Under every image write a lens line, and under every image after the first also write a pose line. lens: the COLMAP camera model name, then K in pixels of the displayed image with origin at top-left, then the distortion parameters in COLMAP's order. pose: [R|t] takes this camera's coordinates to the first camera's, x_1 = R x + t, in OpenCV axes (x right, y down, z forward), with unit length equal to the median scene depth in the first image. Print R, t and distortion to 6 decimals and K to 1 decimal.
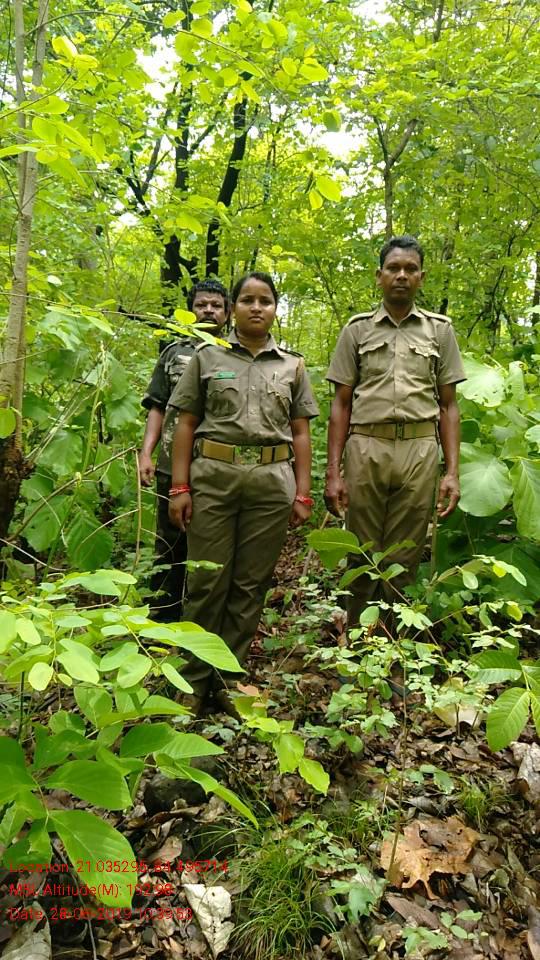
lens RADIAL K [[723.8, 0, 270.0], [0, 723.8, 480.0], [0, 0, 1]] dist [0.045918, -0.068047]
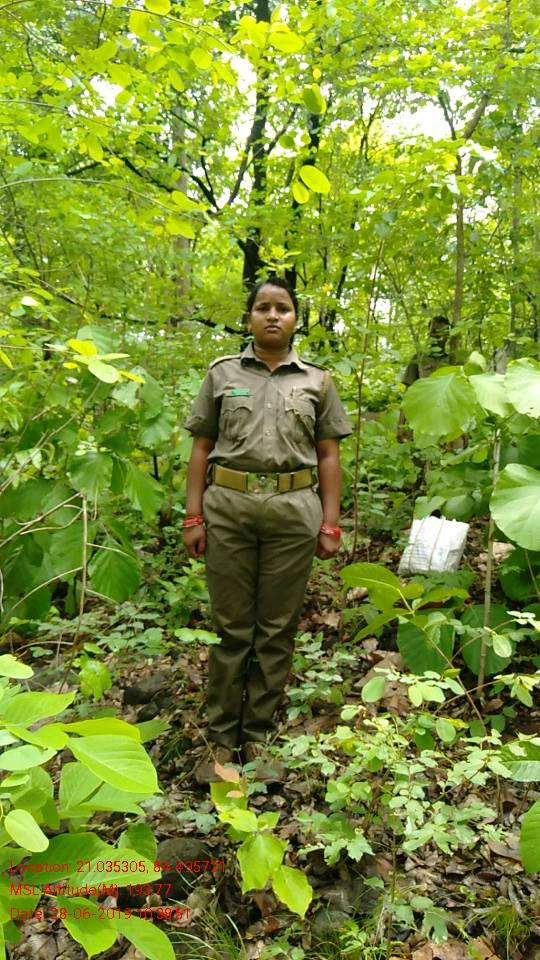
lens RADIAL K [[723.8, 0, 270.0], [0, 723.8, 480.0], [0, 0, 1]] dist [0.045918, -0.068047]
pose [[0.989039, -0.014029, -0.146986, 0.105912], [0.014288, 0.999898, 0.000712, -0.037267], [0.146961, -0.002804, 0.989138, 0.119560]]
